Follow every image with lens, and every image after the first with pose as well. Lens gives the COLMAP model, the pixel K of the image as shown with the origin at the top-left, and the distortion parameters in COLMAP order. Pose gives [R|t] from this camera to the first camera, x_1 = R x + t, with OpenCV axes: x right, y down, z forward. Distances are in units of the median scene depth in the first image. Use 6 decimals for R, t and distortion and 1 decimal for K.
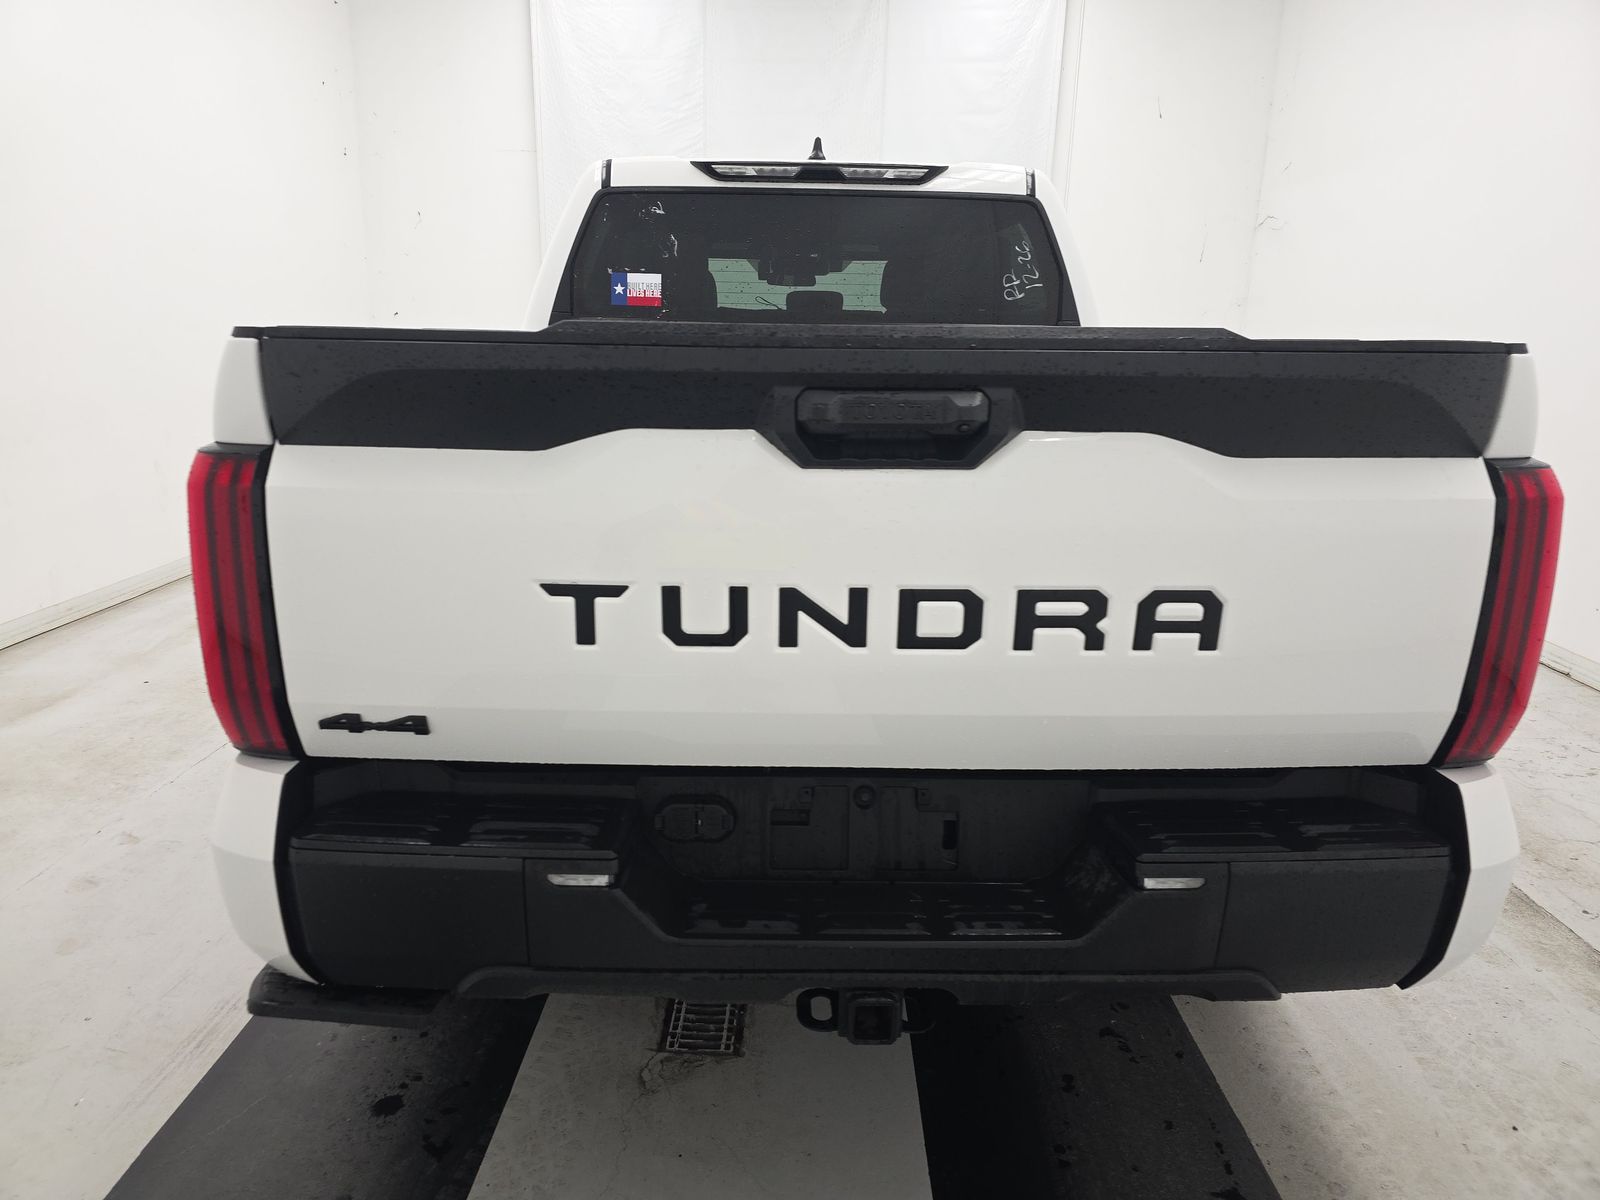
lens RADIAL K [[1081.7, 0, 800.0], [0, 1081.7, 600.0], [0, 0, 1]] dist [0.069988, -0.066100]
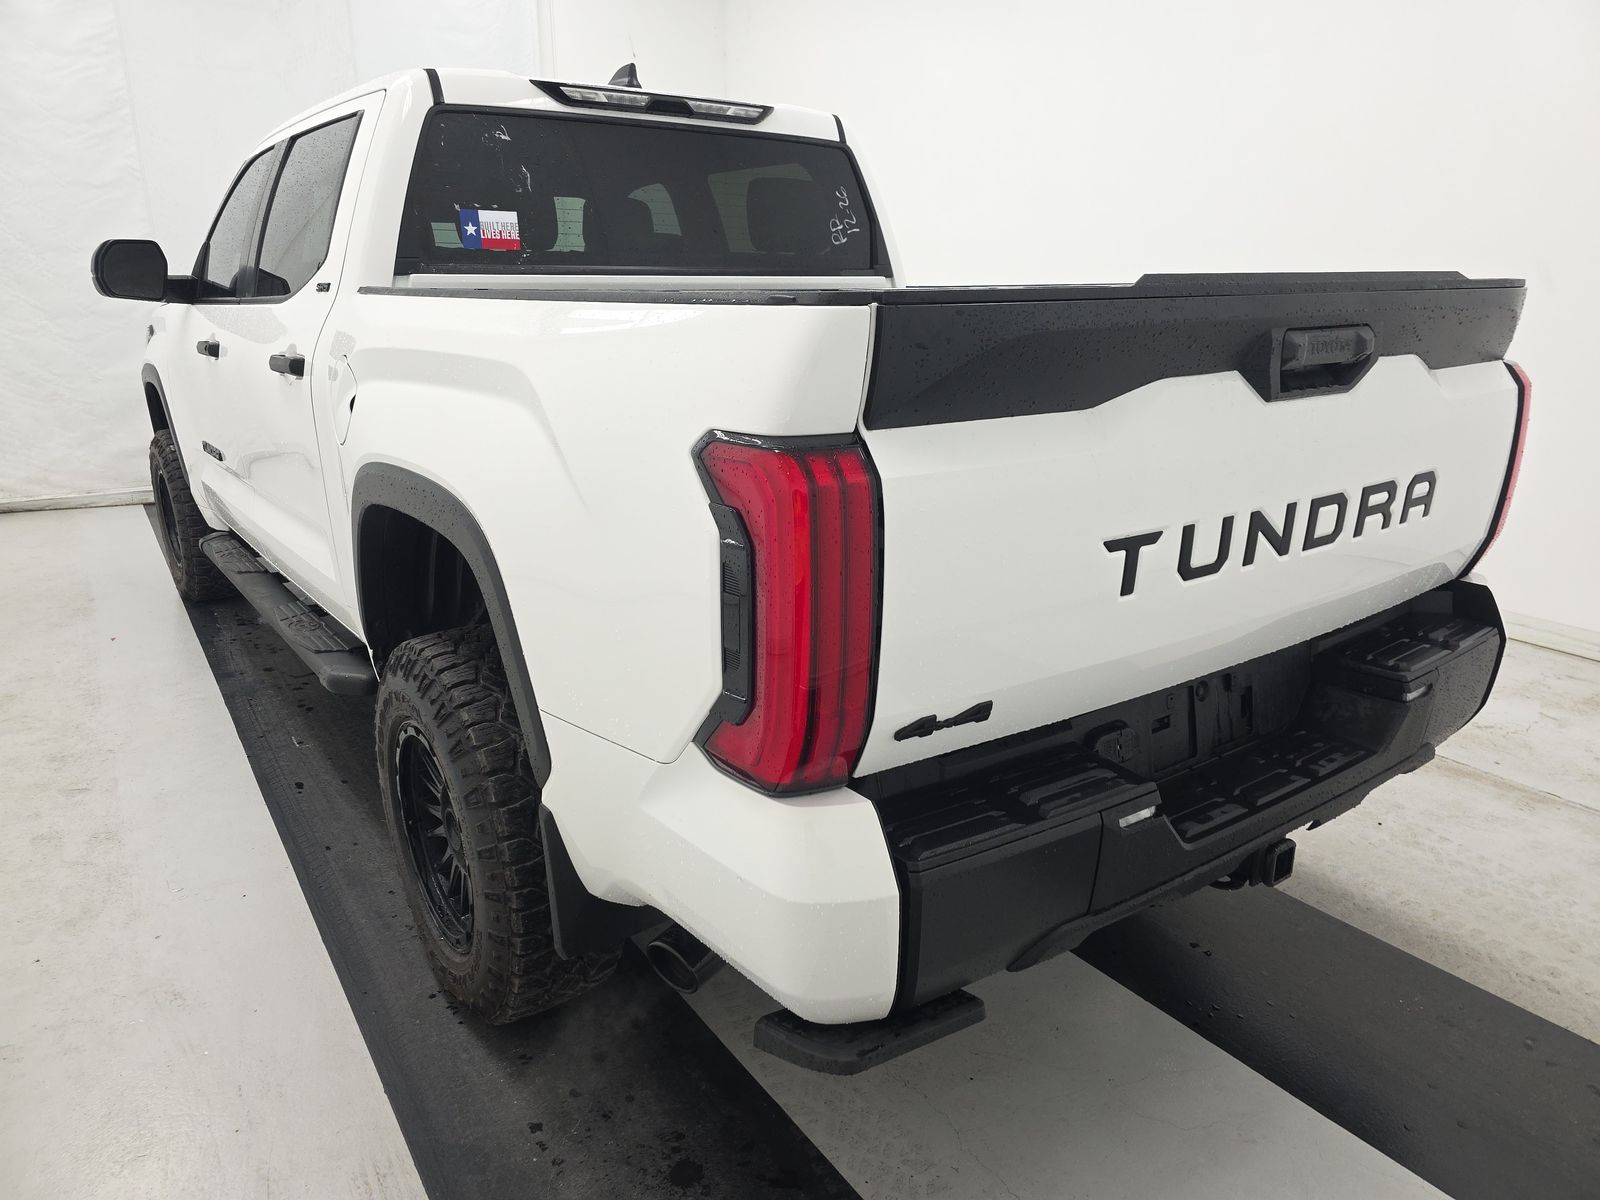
lens RADIAL K [[1067.5, 0, 833.6], [0, 1067.5, 620.1], [0, 0, 1]] dist [0.060608, -0.057647]
pose [[0.813338, -0.191949, 0.549215, -0.461375], [0.150792, 0.981298, 0.119652, -0.046250], [-0.561910, -0.014500, 0.827071, 0.146424]]
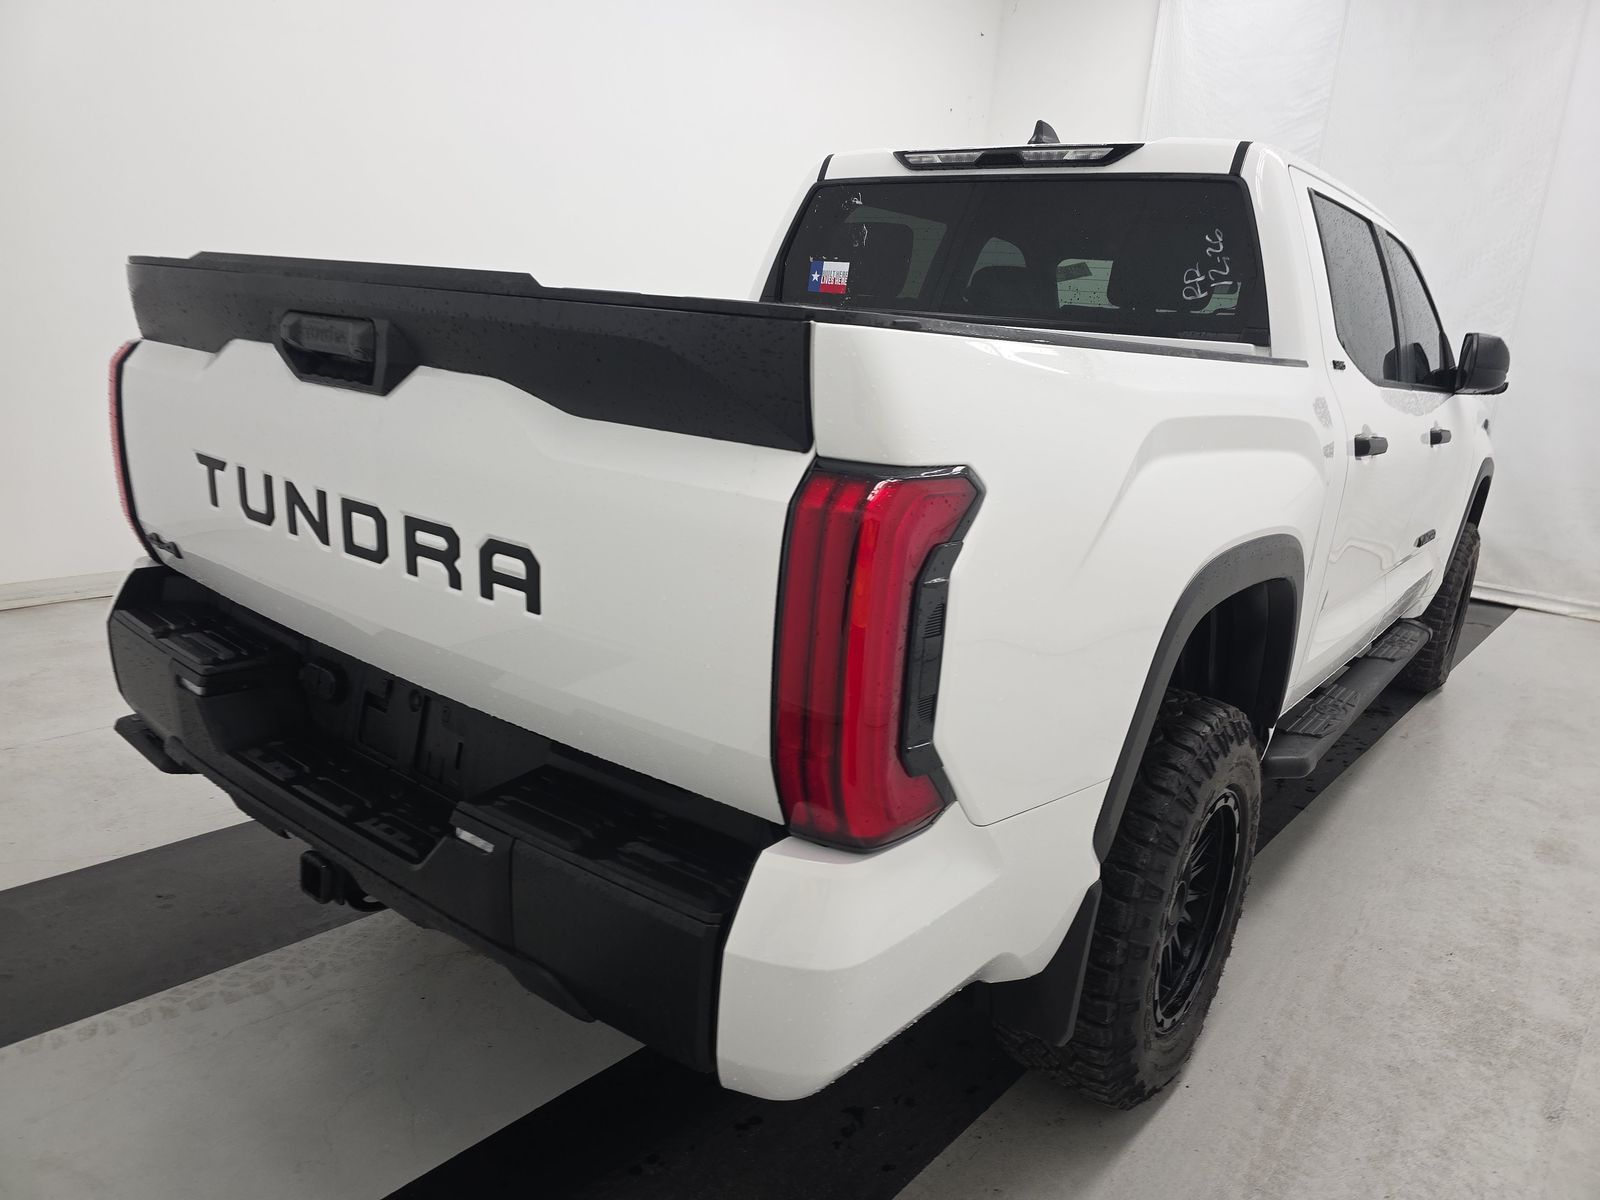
lens RADIAL K [[1090.3, 0, 813.4], [0, 1090.3, 599.5], [0, 0, 1]] dist [0.079190, -0.071452]
pose [[0.774890, 0.200225, -0.599546, 0.540563], [-0.214899, 0.975455, 0.048015, -0.030630], [0.594444, 0.091636, 0.798899, 0.179028]]
